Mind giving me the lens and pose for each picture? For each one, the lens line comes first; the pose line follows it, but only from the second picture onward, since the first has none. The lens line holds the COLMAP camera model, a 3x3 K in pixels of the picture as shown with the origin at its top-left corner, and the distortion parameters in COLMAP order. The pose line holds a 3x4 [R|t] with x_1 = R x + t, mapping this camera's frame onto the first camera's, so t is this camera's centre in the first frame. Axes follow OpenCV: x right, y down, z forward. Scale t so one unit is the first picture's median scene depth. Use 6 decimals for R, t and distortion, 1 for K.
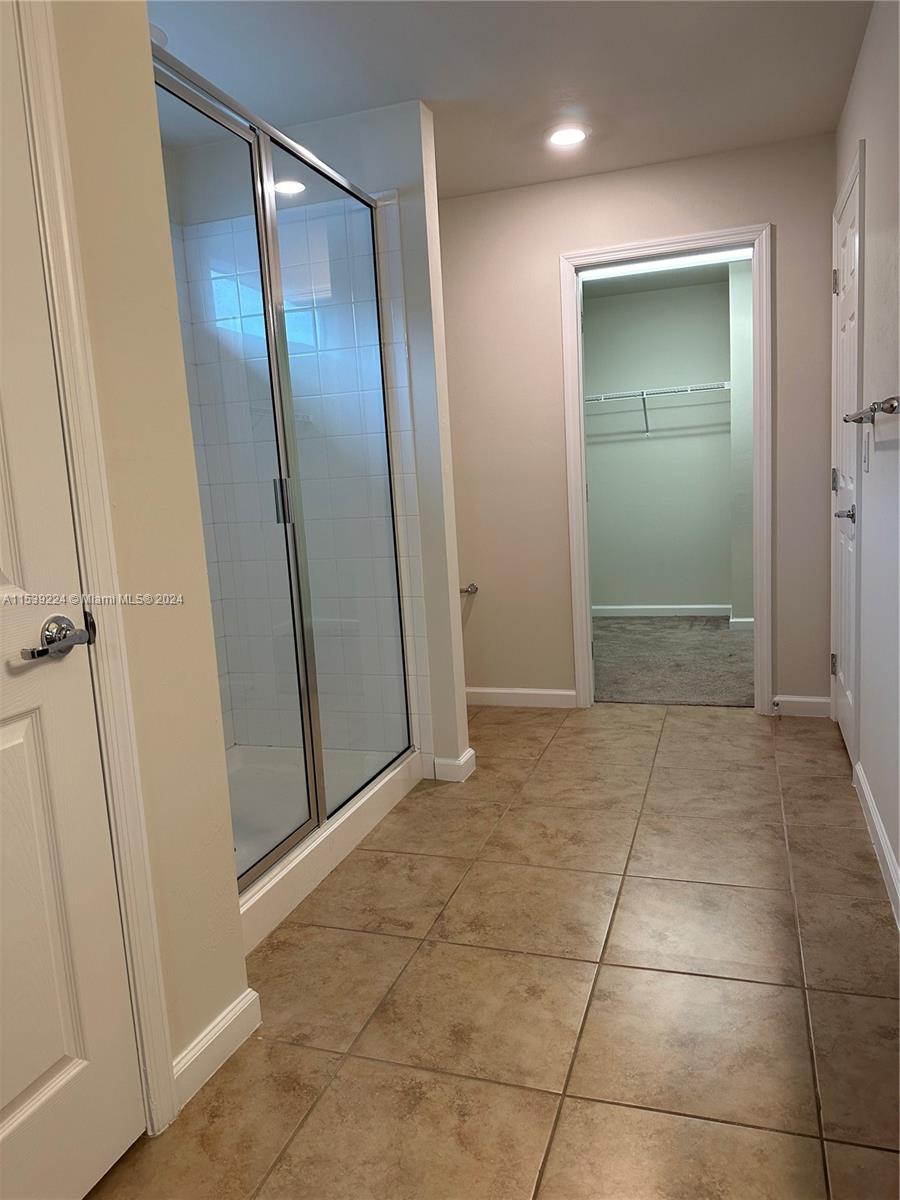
lens RADIAL K [[843.5, 0, 454.0], [0, 843.5, 598.6], [0, 0, 1]] dist [0.047851, -0.061320]
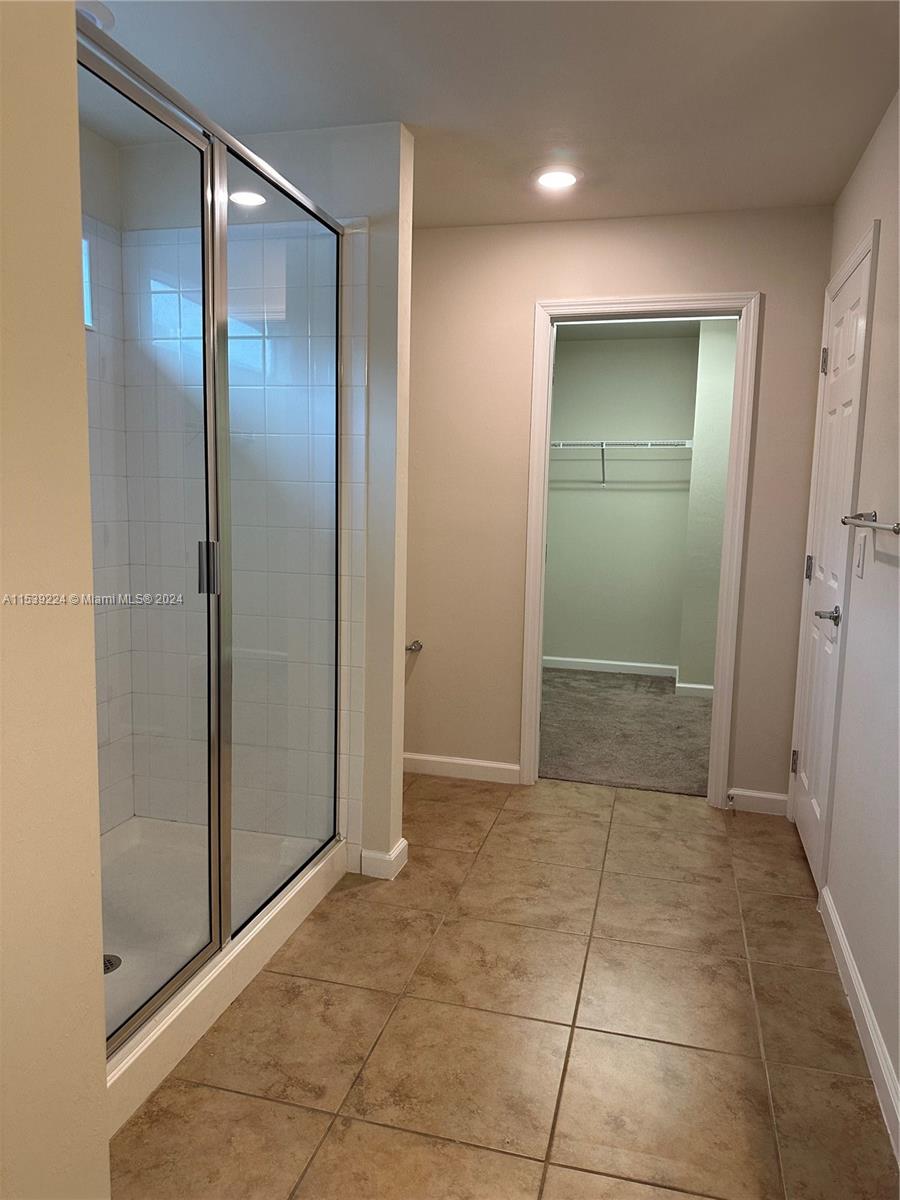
lens RADIAL K [[843.5, 0, 452.5], [0, 843.5, 593.8], [0, 0, 1]] dist [0.047851, -0.061320]
pose [[0.994481, 0.073629, 0.074748, -0.016213], [-0.071872, 0.997077, -0.025929, -0.067371], [-0.076439, 0.020414, 0.996865, 0.106437]]
